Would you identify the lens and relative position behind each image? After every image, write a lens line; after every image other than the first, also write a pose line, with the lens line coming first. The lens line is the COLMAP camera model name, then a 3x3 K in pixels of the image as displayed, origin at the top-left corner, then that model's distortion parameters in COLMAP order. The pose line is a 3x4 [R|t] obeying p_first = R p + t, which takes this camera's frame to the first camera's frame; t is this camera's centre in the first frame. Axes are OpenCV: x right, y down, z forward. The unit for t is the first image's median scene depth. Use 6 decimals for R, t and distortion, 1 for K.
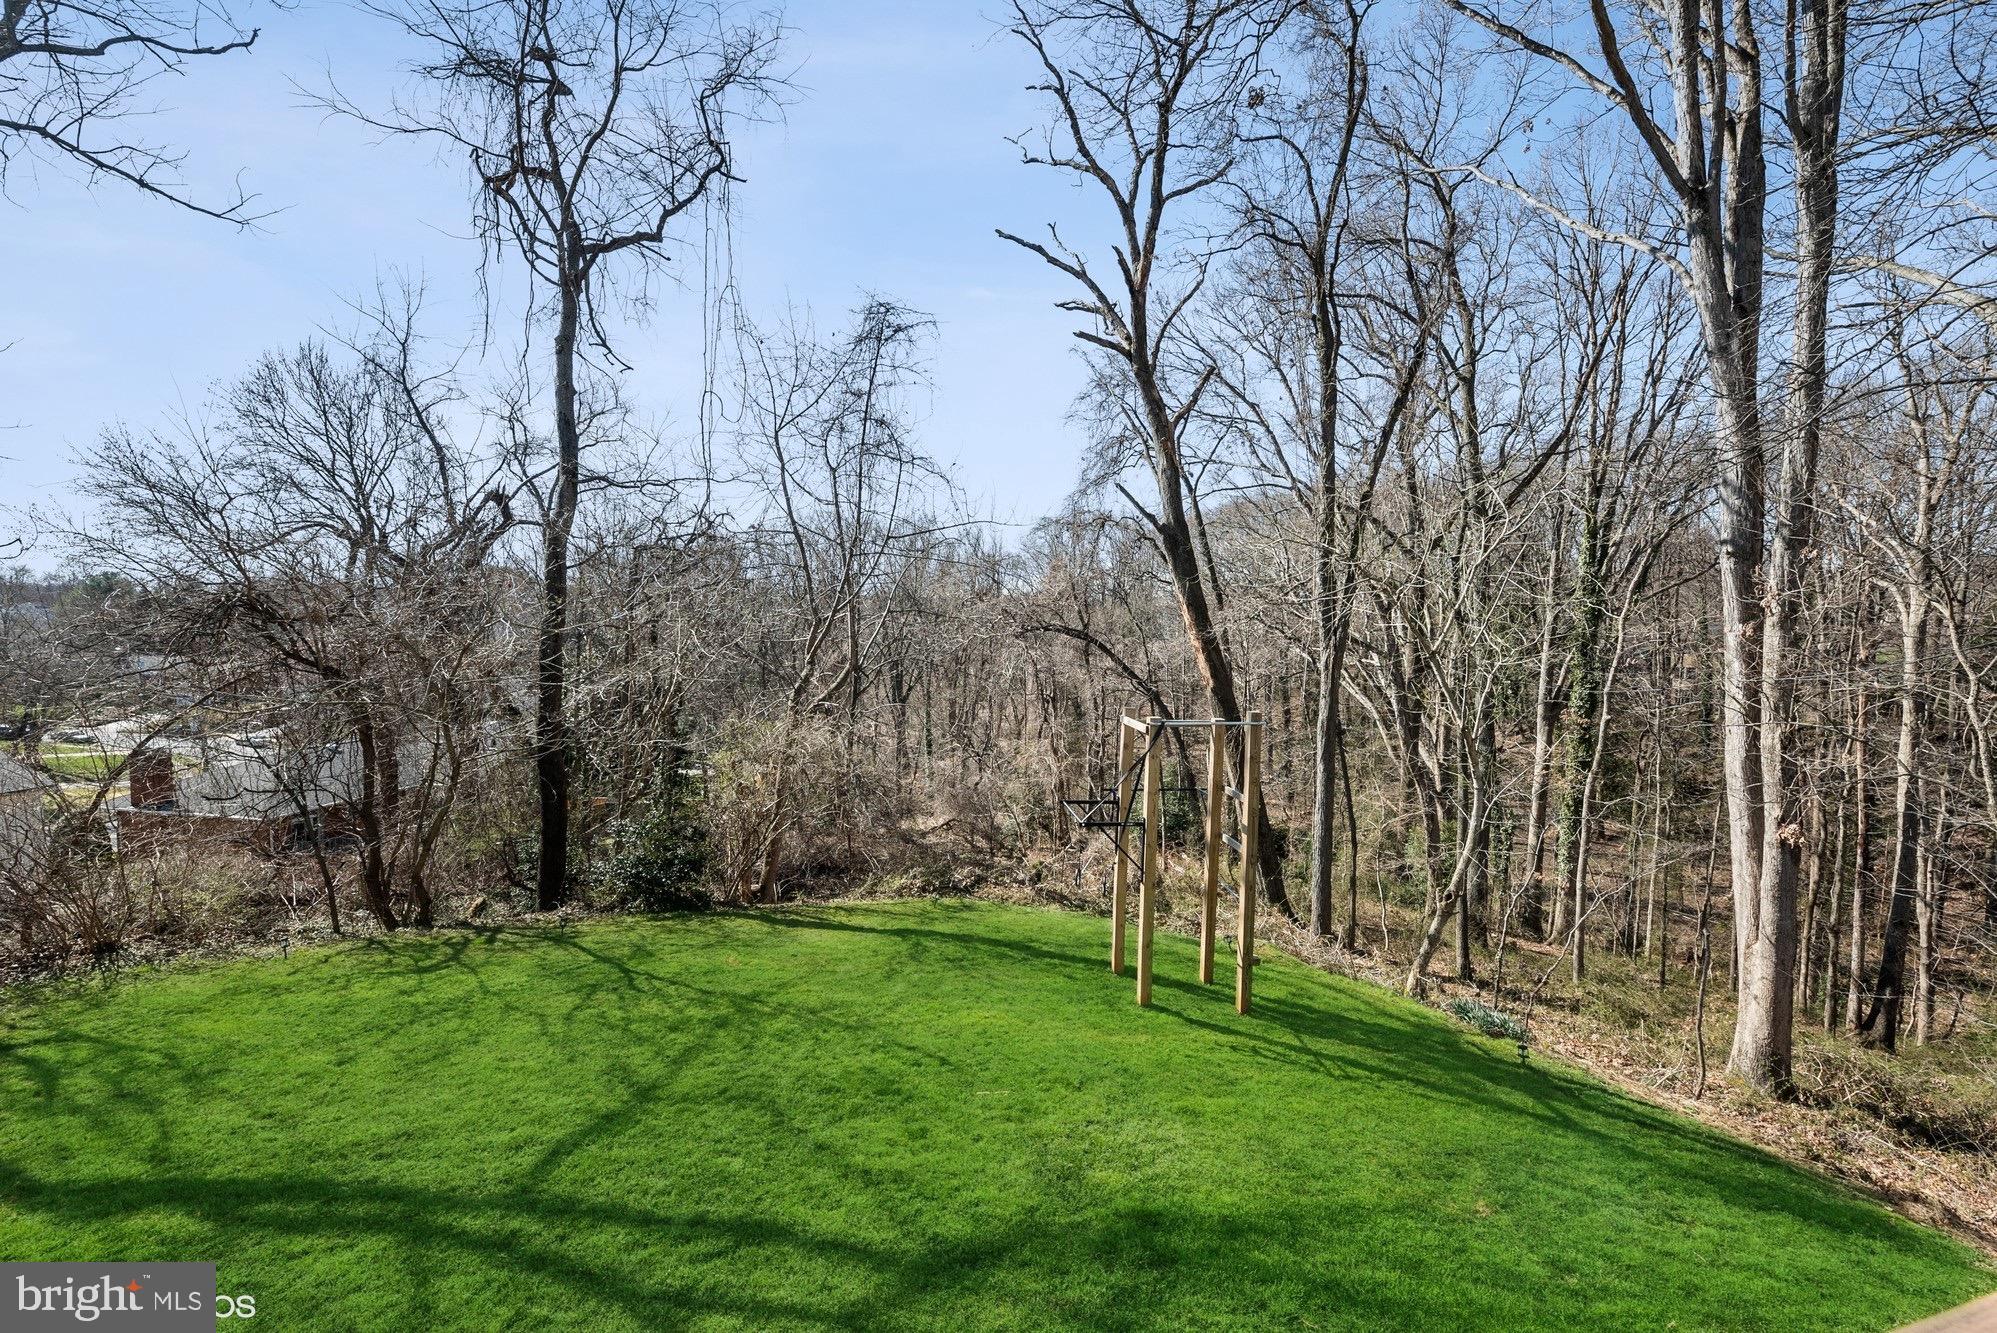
lens RADIAL K [[796.6, 0, 998.8], [0, 796.6, 685.7], [0, 0, 1]] dist [-0.000603, -0.006158]
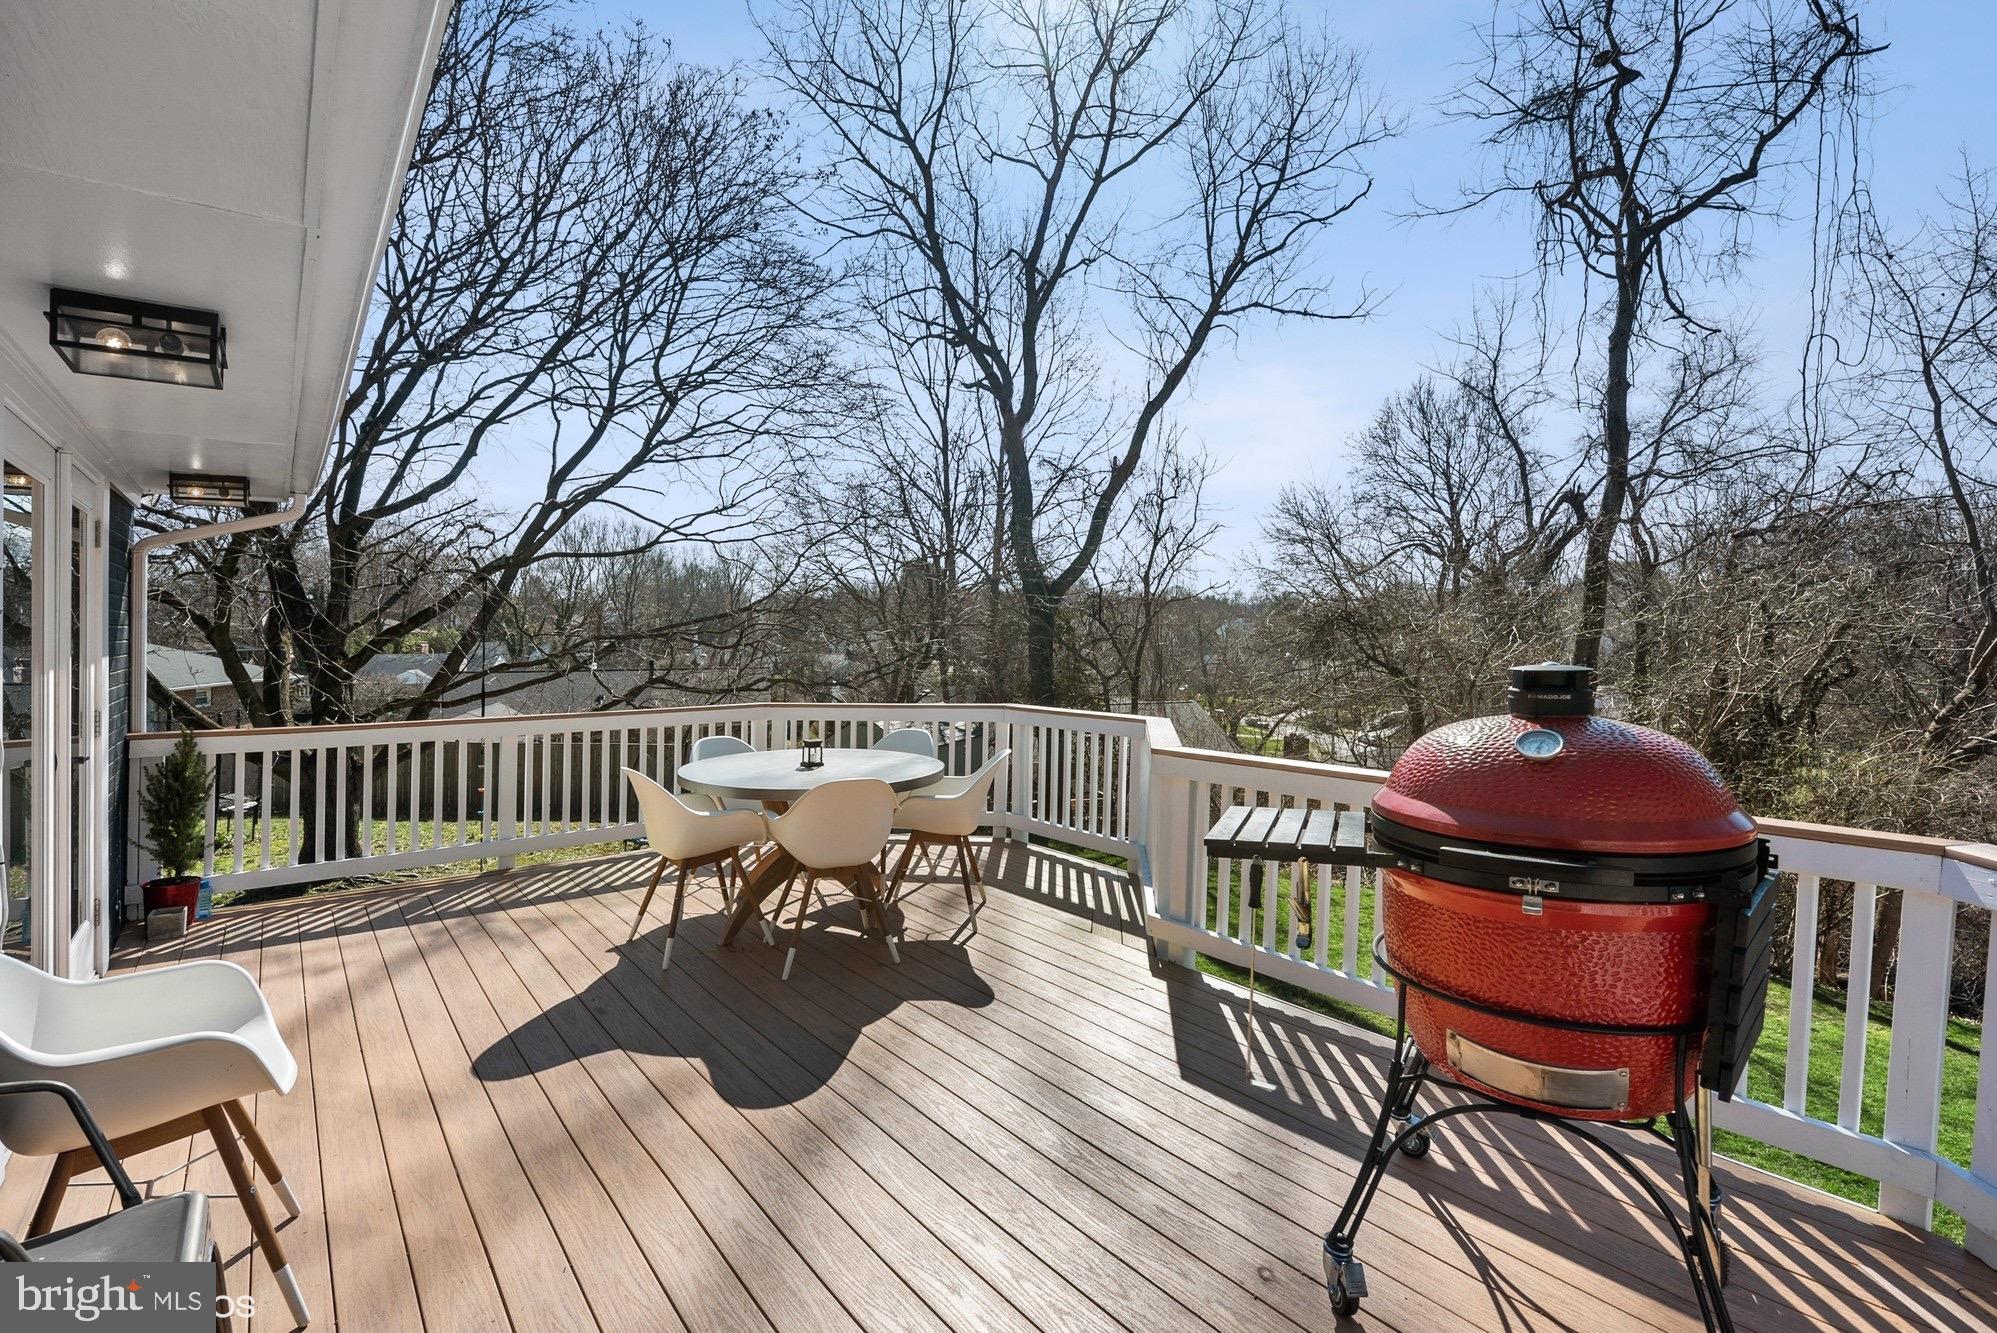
lens RADIAL K [[935.3, 0, 998.5], [0, 935.3, 666.5], [0, 0, 1]] dist [-0.000190, -0.000050]
pose [[0.415688, 0.022358, -0.909233, 0.124508], [-0.058095, 0.998309, -0.002012, 0.008232], [0.907650, 0.053658, 0.416284, -0.092108]]
